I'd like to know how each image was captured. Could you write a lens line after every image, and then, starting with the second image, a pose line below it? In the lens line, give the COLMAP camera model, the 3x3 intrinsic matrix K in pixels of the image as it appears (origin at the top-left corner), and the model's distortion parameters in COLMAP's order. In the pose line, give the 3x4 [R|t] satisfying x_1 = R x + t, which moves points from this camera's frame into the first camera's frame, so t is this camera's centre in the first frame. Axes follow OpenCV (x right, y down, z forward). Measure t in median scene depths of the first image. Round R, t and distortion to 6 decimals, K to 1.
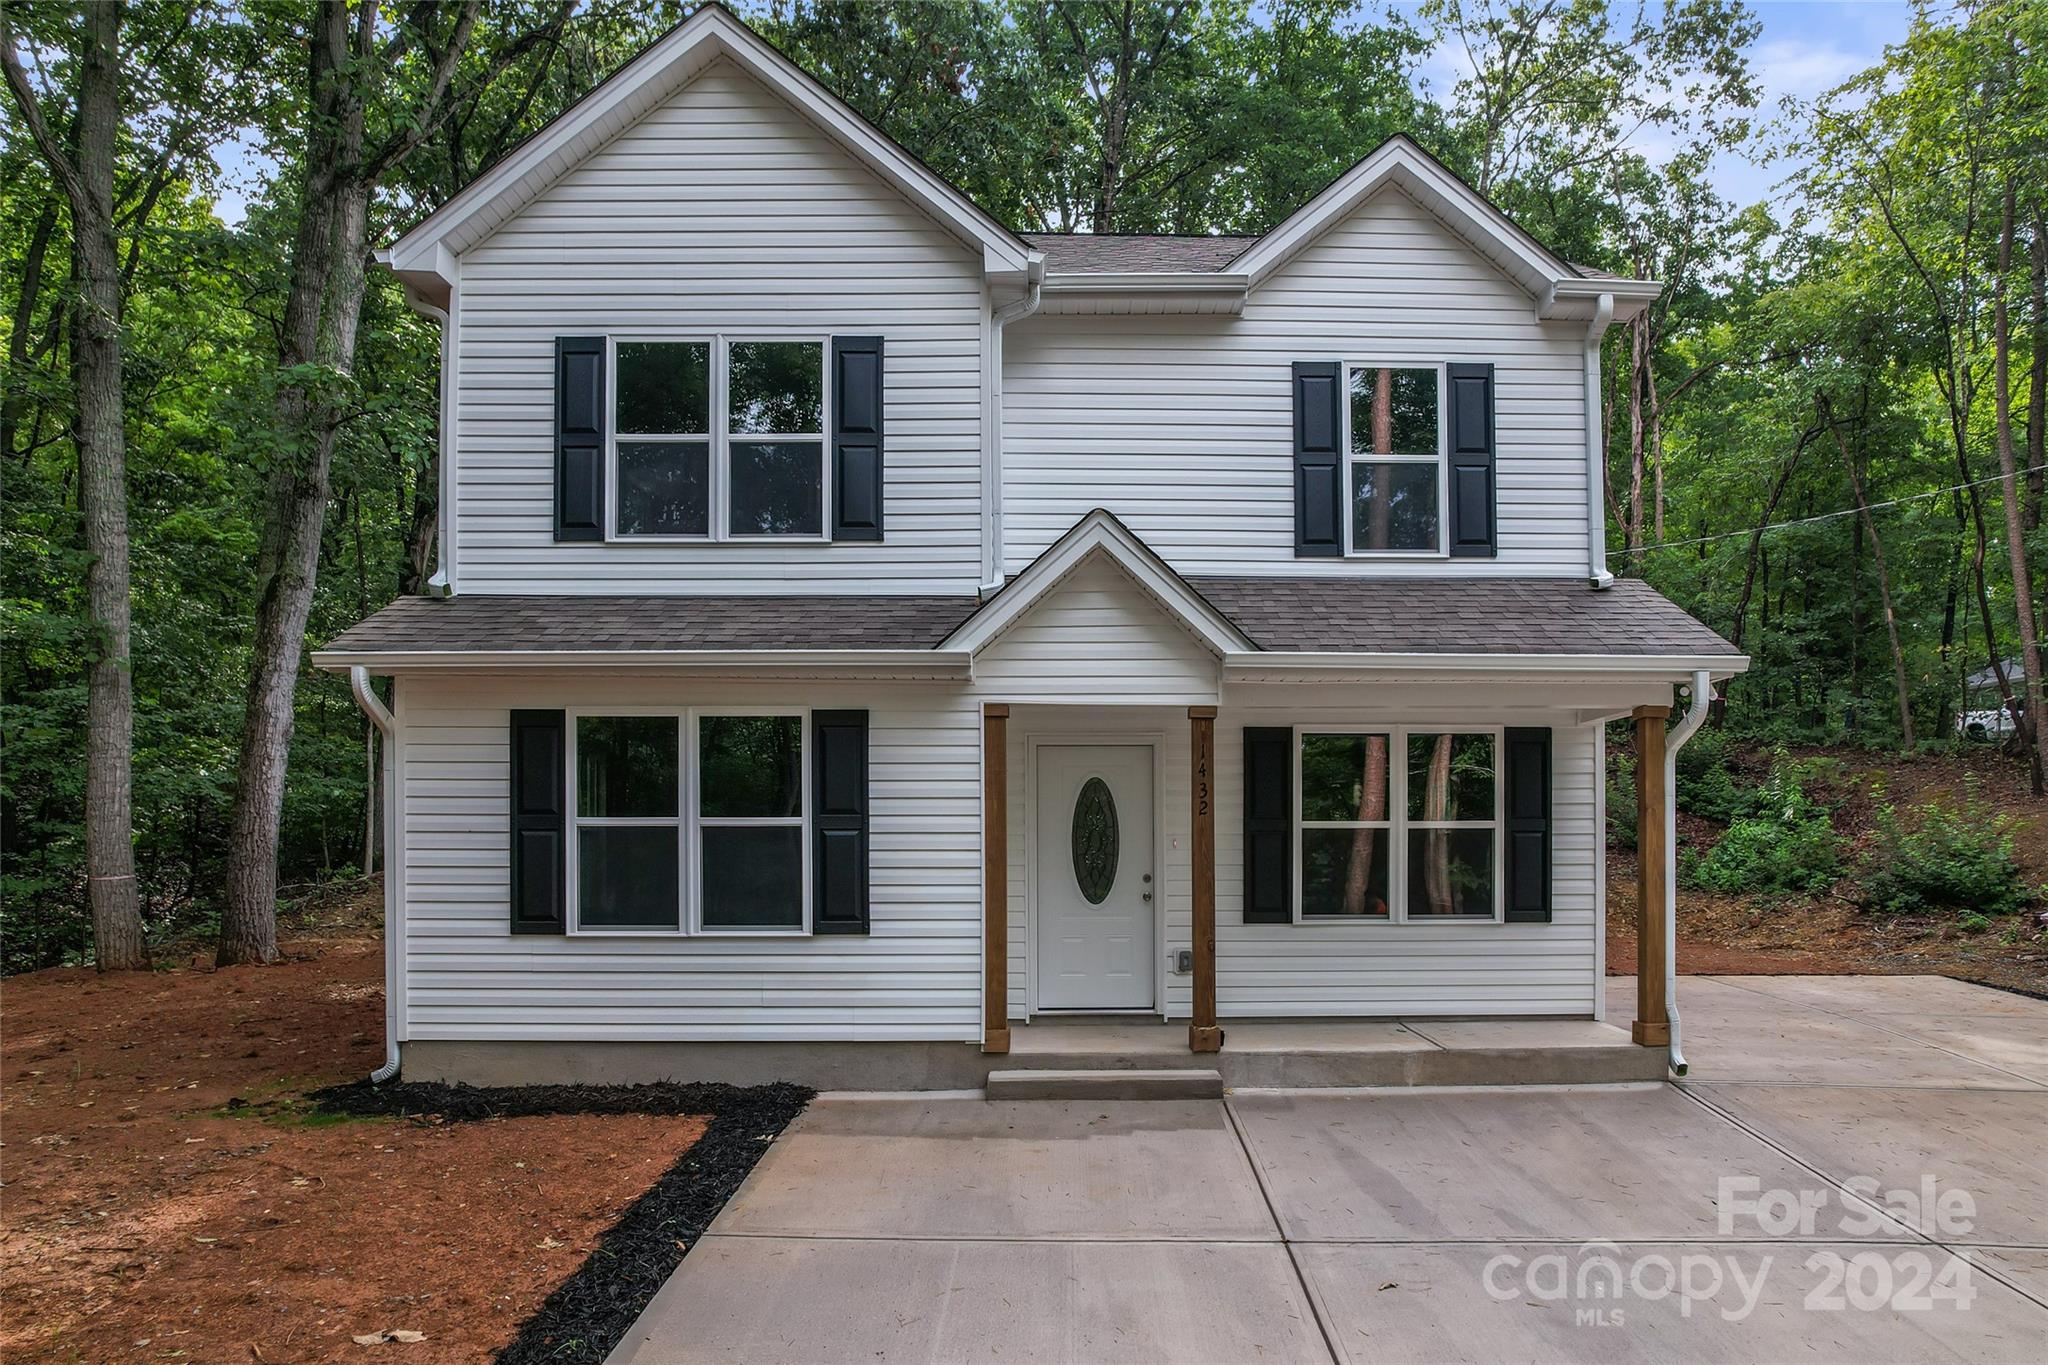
lens RADIAL K [[1384.8, 0, 1088.5], [0, 1384.8, 842.7], [0, 0, 1]] dist [-0.055797, 0.070852]
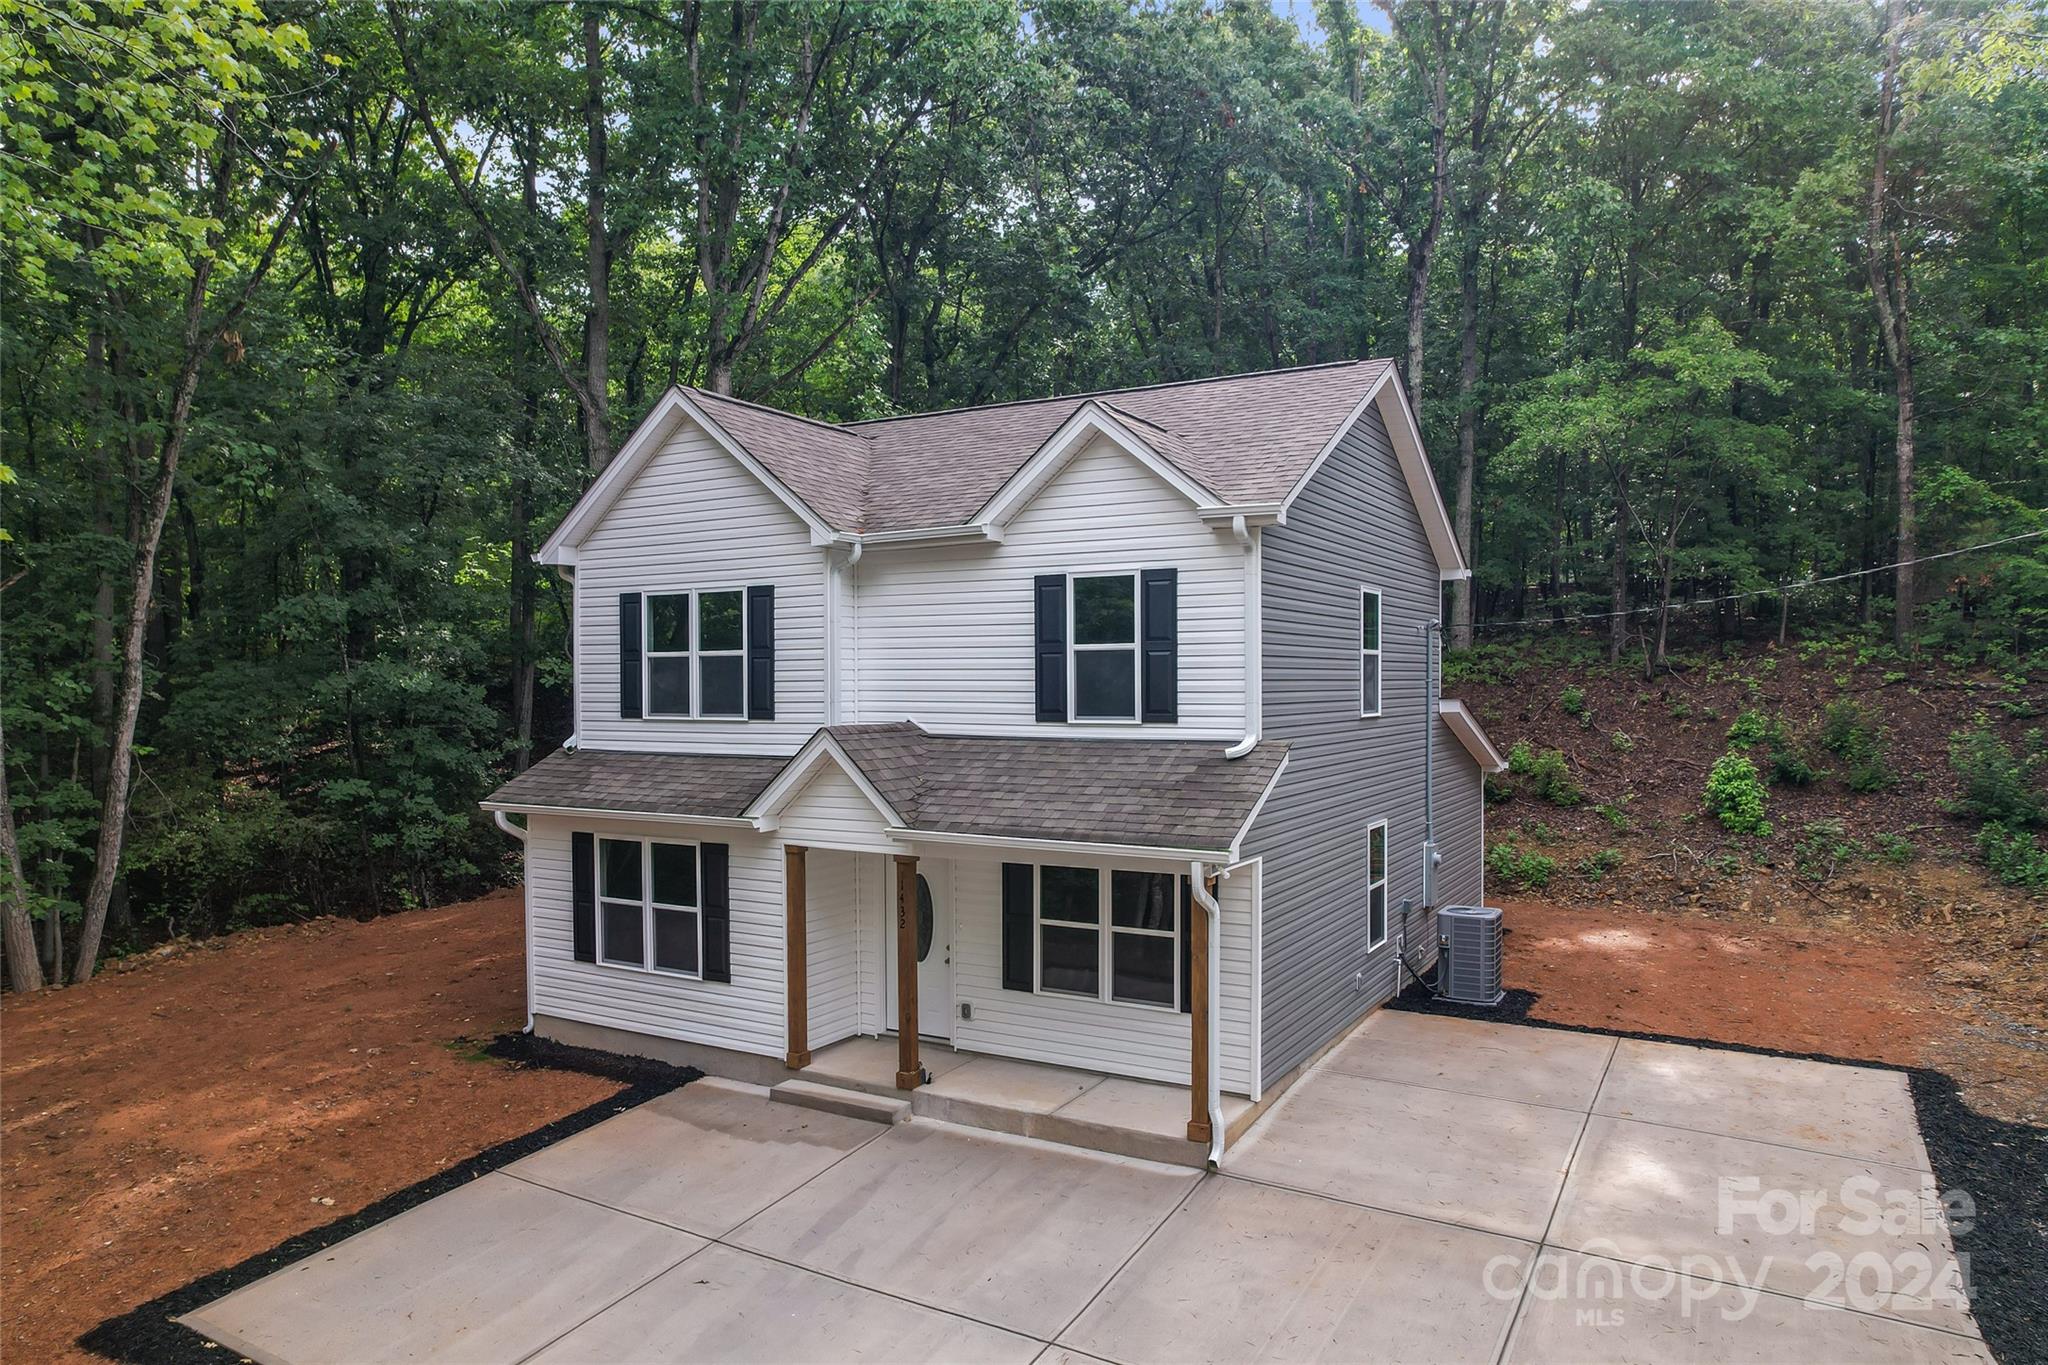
lens RADIAL K [[1325.3, 0, 1015.6], [0, 1325.3, 716.7], [0, 0, 1]] dist [-0.070014, 0.057878]
pose [[0.855685, 0.010717, -0.517386, 0.875384], [0.006101, 0.999507, 0.030795, -0.276499], [0.517461, -0.029508, 0.855198, -0.122073]]
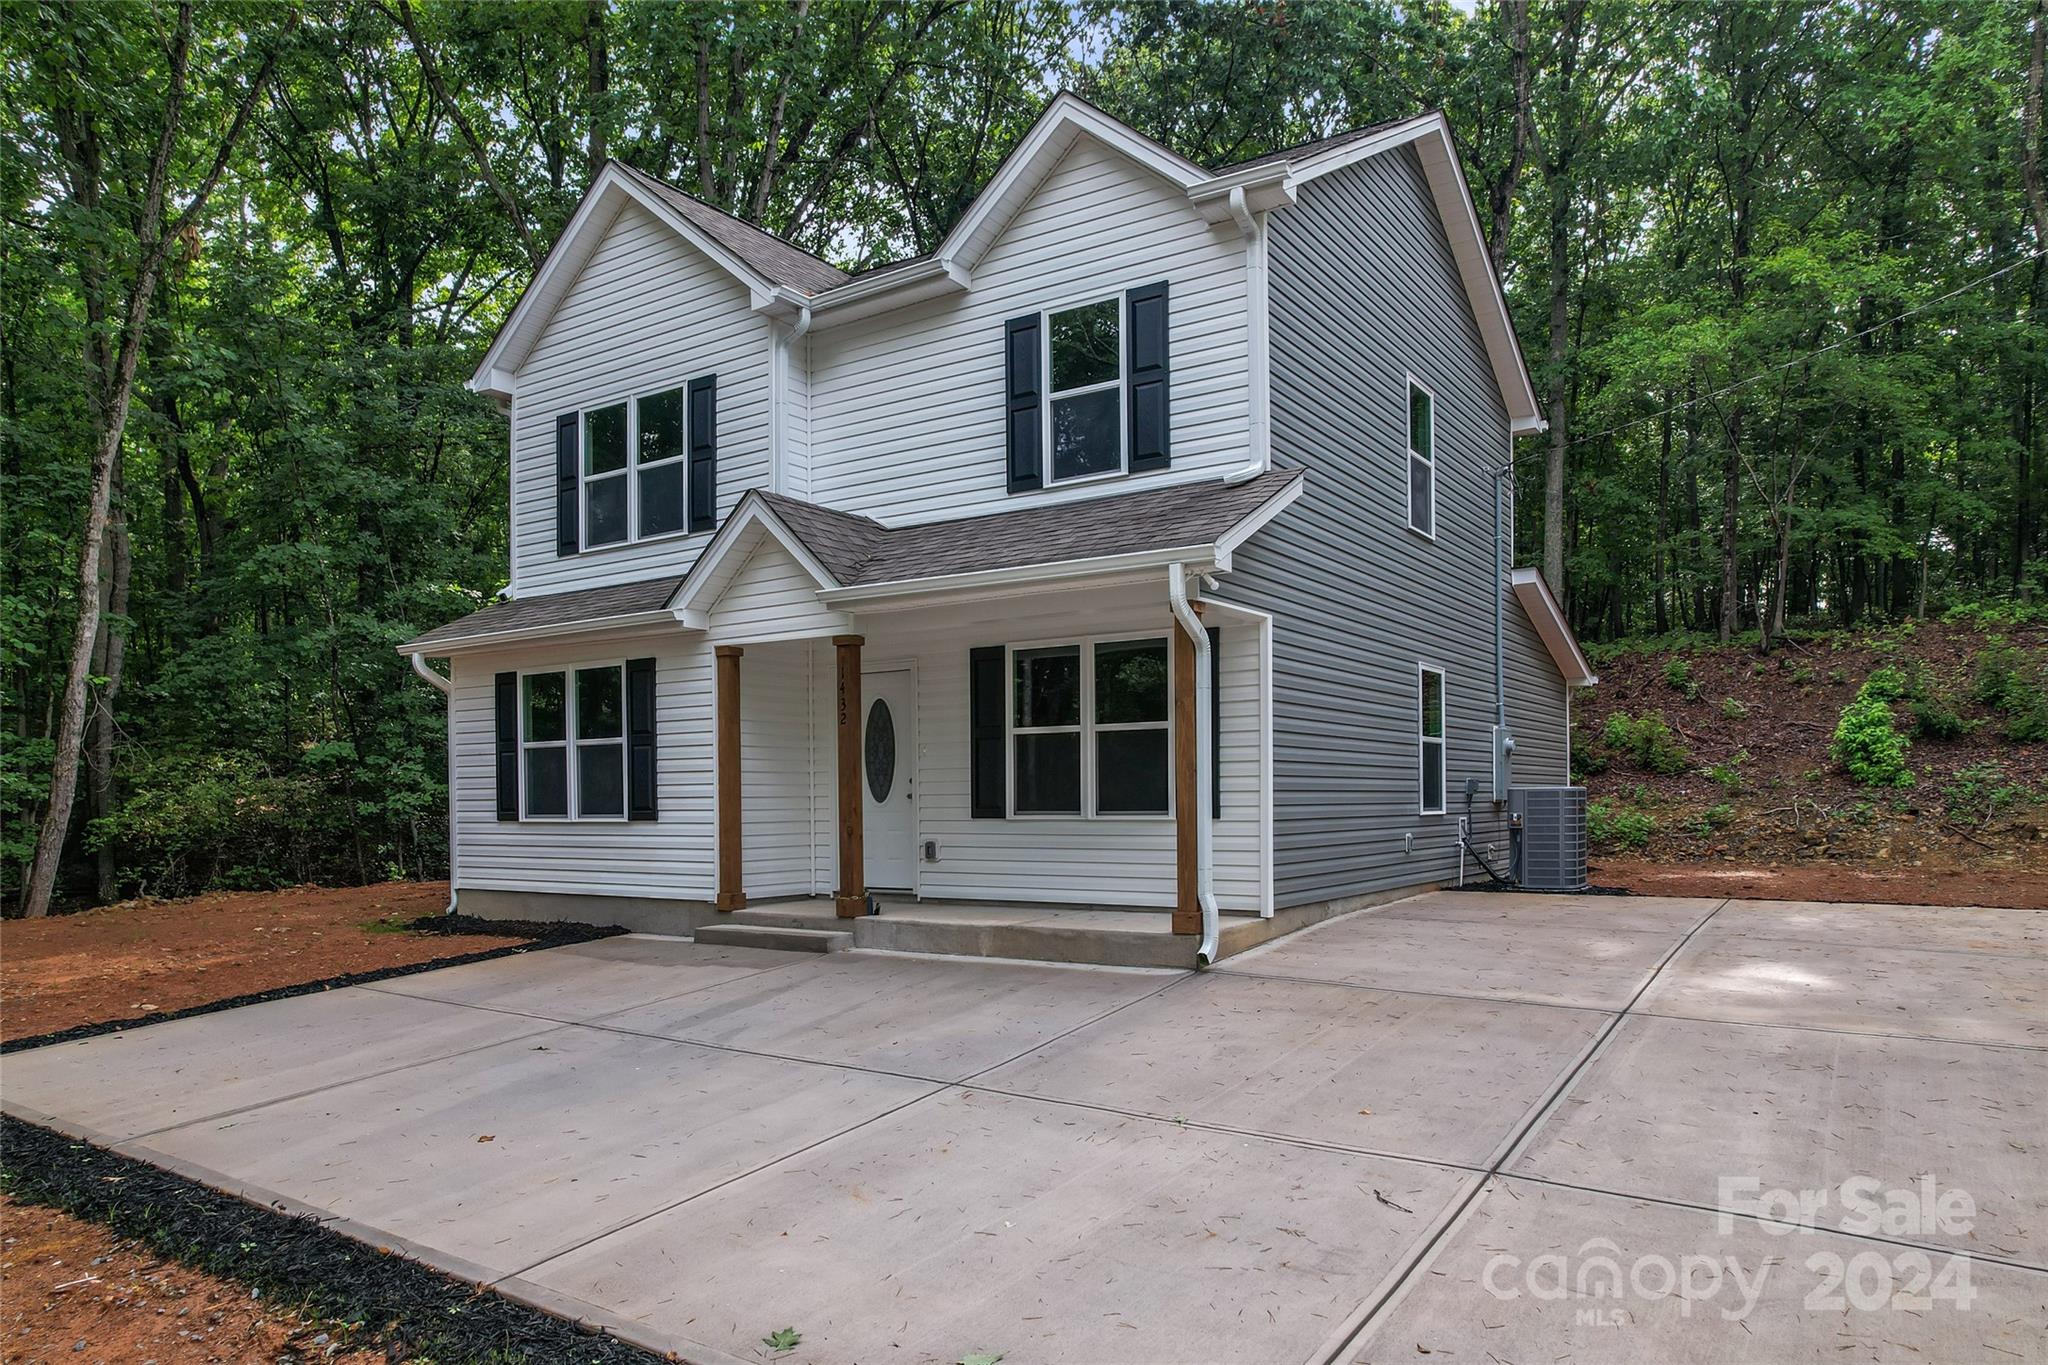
lens RADIAL K [[1346.8, 0, 1012.1], [0, 1346.8, 834.7], [0, 0, 1]] dist [-0.059496, 0.037135]
pose [[0.819333, 0.006764, -0.573279, 0.858883], [0.010266, 0.999597, 0.026467, 0.046182], [0.573227, -0.027570, 0.818933, 0.104589]]
